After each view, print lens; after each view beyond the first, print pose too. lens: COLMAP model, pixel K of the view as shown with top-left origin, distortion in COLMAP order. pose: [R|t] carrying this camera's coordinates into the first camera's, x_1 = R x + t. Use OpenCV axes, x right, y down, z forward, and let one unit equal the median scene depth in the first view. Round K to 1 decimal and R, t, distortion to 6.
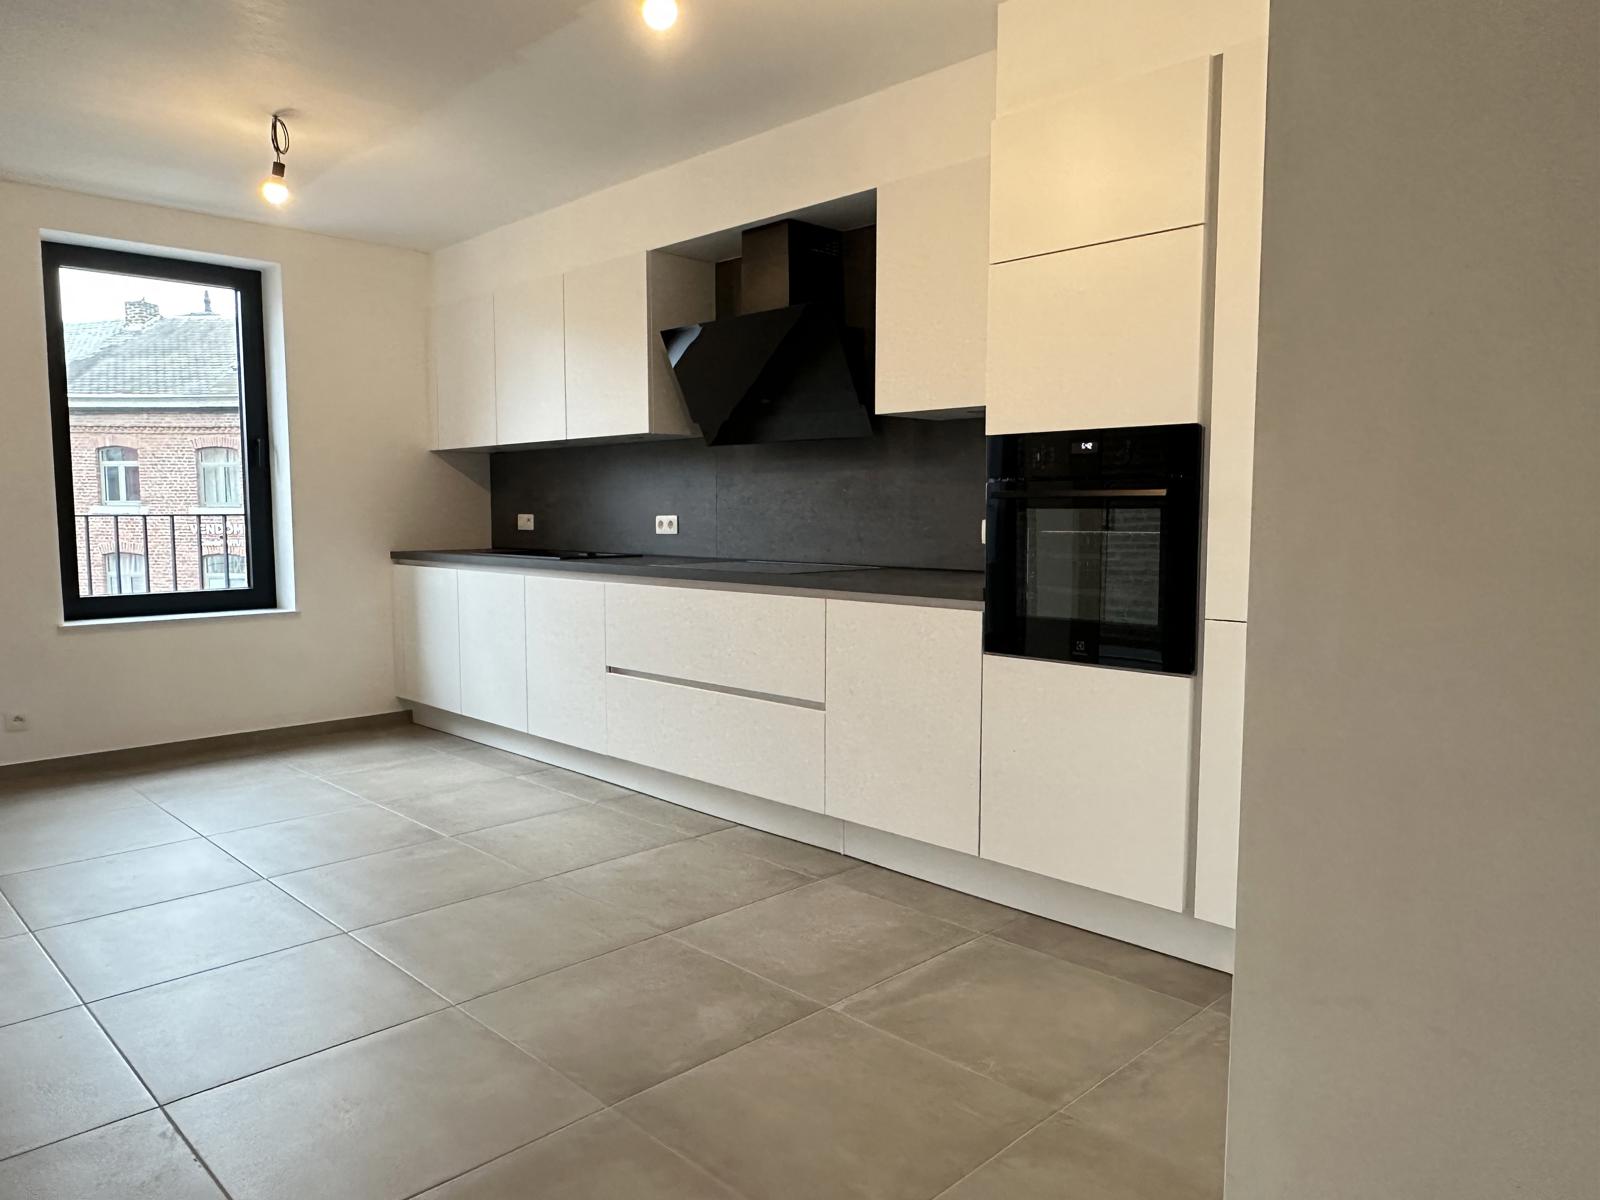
lens RADIAL K [[1084.4, 0, 799.5], [0, 1084.4, 597.9], [0, 0, 1]] dist [-0.013707, -0.002668]
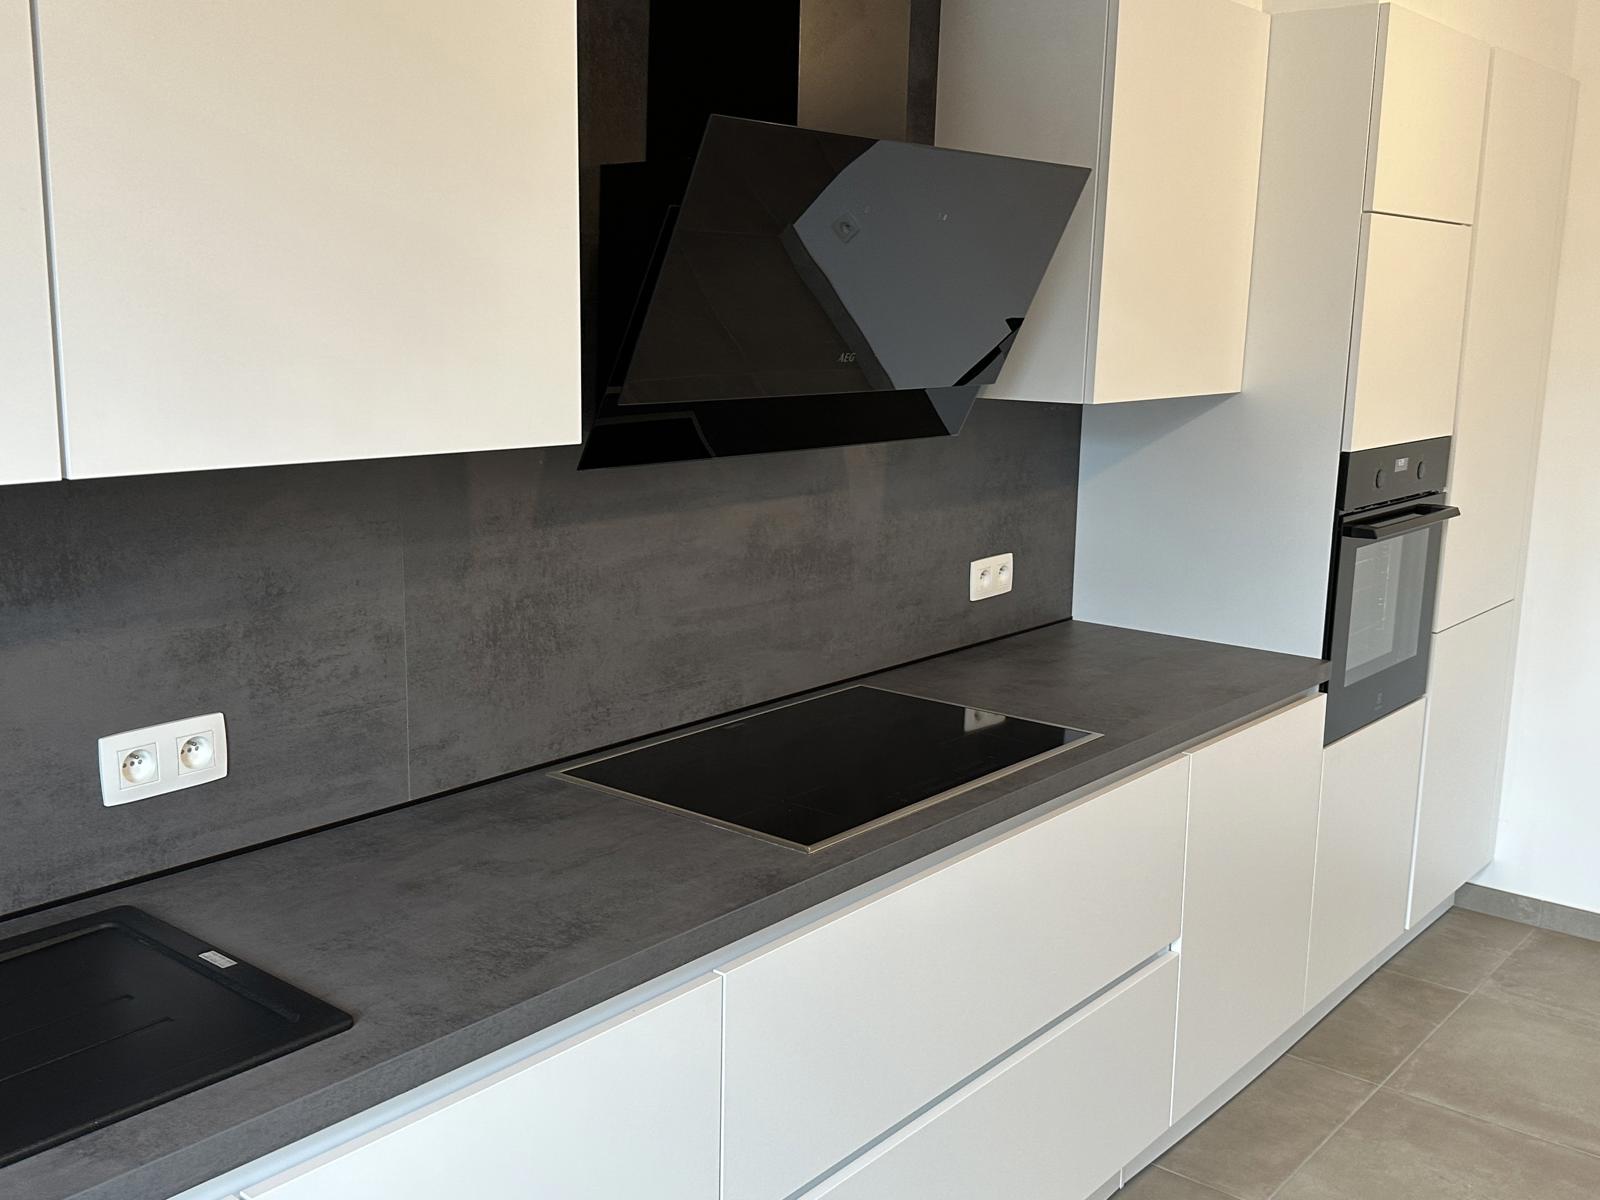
lens RADIAL K [[1588.4, 0, 782.5], [0, 1588.4, 614.4], [0, 0, 1]] dist [0.067230, 0.000000]
pose [[-0.113589, -0.188737, 0.975436, -0.839478], [0.063125, 0.978436, 0.196668, -0.277045], [-0.991521, 0.083913, -0.099225, 1.481721]]
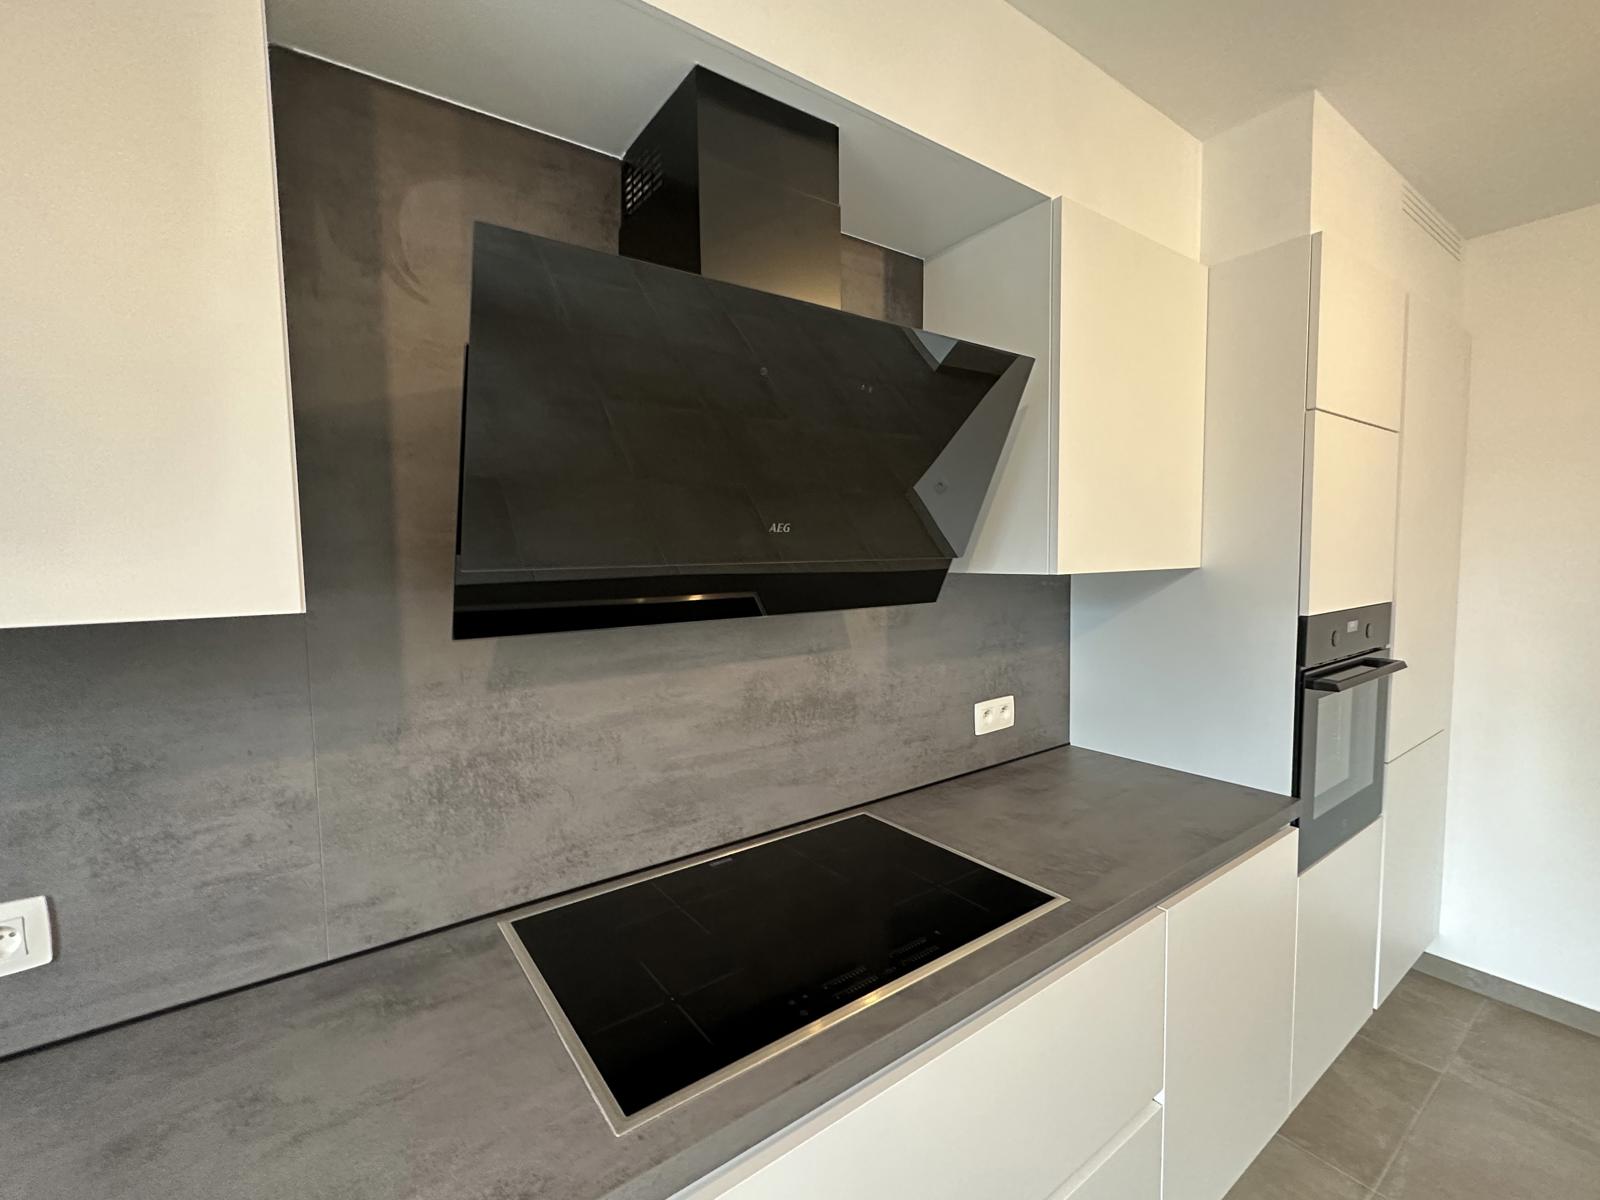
lens RADIAL K [[700.9, 0, 798.6], [0, 700.9, 598.2], [0, 0, 1]] dist [-0.009512, 0.004953]
pose [[0.133823, -0.063042, 0.988998, -0.407694], [0.093036, 0.994366, 0.050795, -0.226737], [-0.986628, 0.085215, 0.138934, 1.304442]]
